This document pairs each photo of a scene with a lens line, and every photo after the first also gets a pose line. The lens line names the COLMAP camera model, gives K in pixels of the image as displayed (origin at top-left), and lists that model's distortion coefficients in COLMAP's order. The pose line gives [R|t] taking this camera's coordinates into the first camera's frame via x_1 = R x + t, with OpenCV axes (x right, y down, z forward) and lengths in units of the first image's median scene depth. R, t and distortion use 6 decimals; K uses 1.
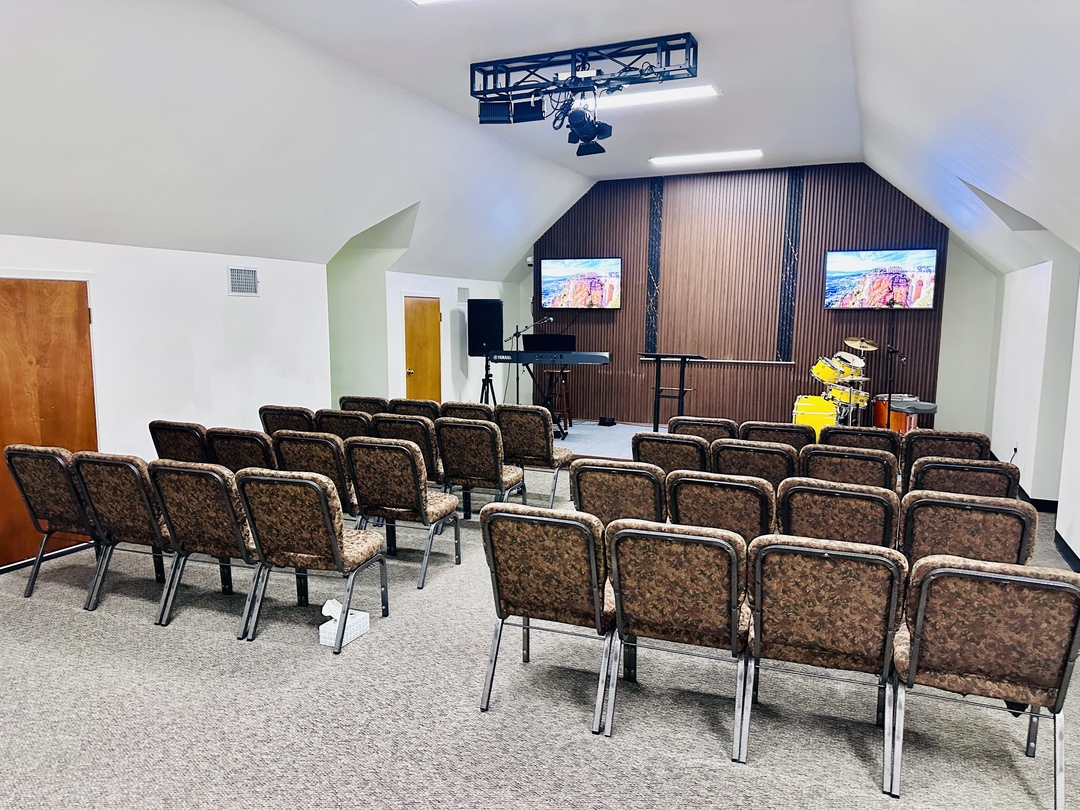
lens RADIAL K [[753.4, 0, 539.4], [0, 753.4, 412.2], [0, 0, 1]] dist [0.061706, -0.052715]
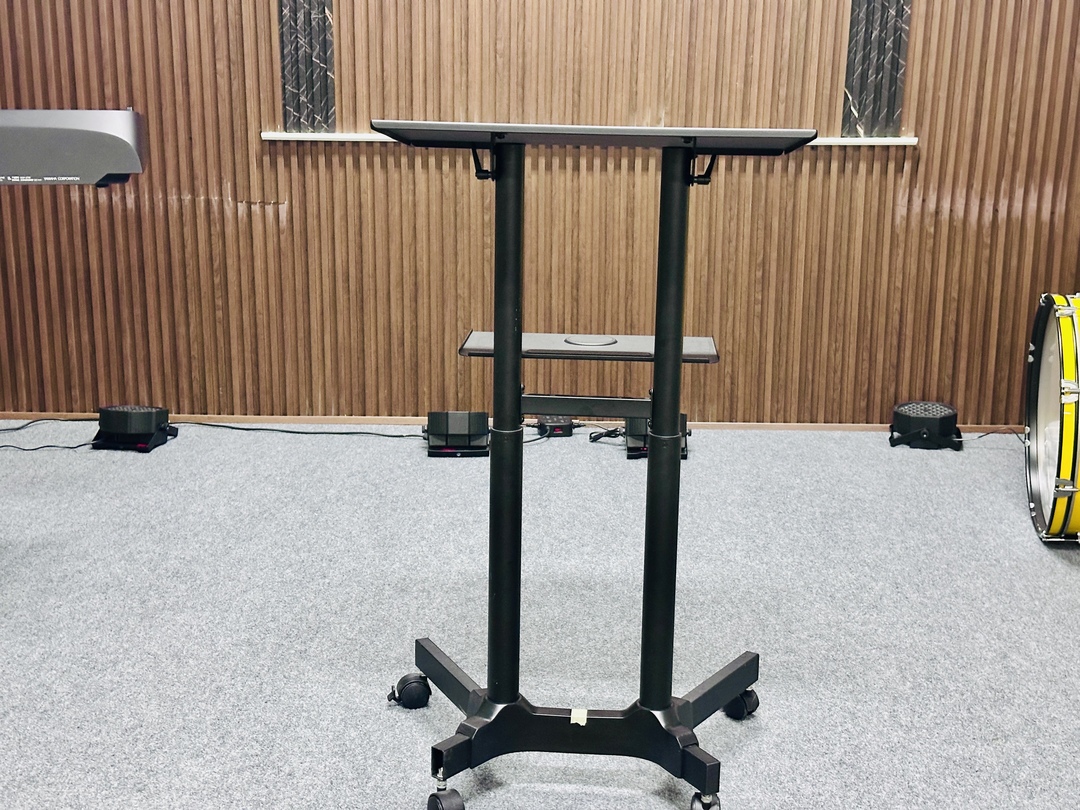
lens RADIAL K [[1469.7, 0, 540.2], [0, 1469.7, 407.2], [0, 0, 1]] dist [0.088325, 0.000000]
pose [[0.925540, -0.094724, 0.366611, 0.079979], [0.047339, 0.989554, 0.136167, -0.091103], [-0.375679, -0.108673, 0.920356, 1.083881]]
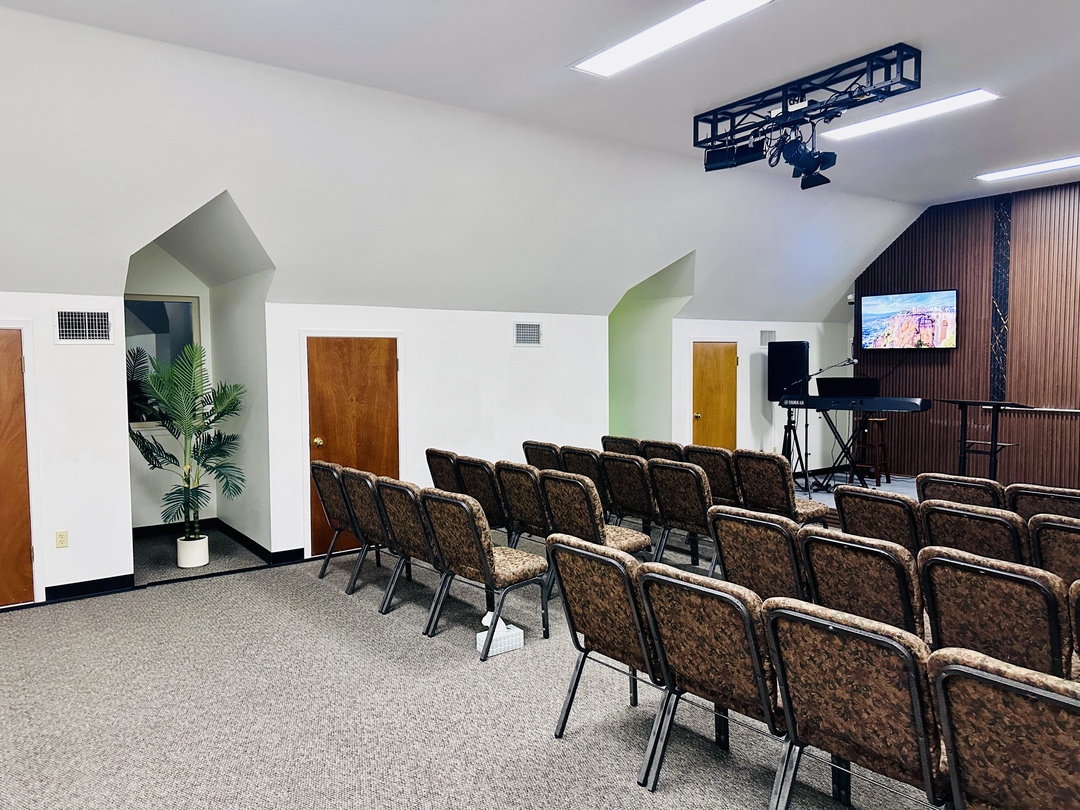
lens RADIAL K [[753.4, 0, 536.9], [0, 753.4, 403.5], [0, 0, 1]] dist [0.061706, -0.052715]
pose [[0.864723, 0.015173, -0.502020, 0.256007], [-0.051441, 0.996963, -0.058475, 0.001033], [0.499608, 0.076389, 0.862877, 0.034987]]
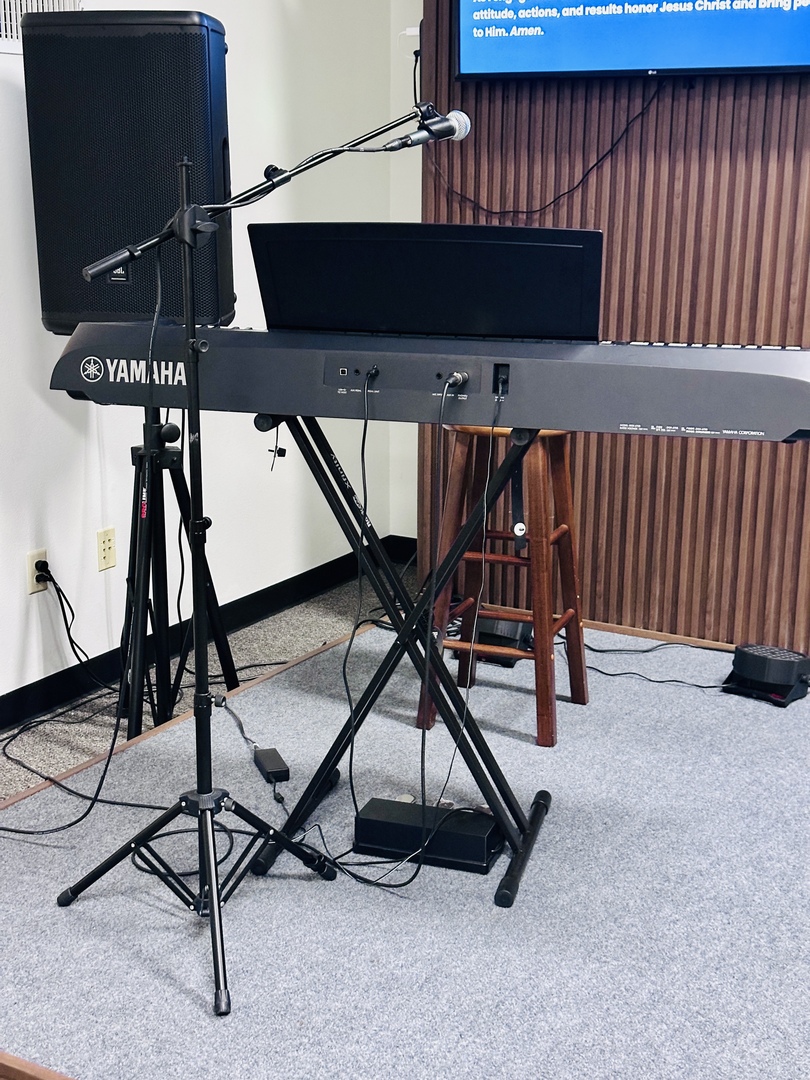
lens RADIAL K [[1469.7, 0, 400.4], [0, 1469.7, 537.6], [0, 0, 1]] dist [0.088325, 0.000000]
pose [[0.992681, 0.026538, -0.117815, 0.075281], [-0.011760, 0.992162, 0.124401, -0.133298], [0.120193, -0.122105, 0.985213, 1.206454]]
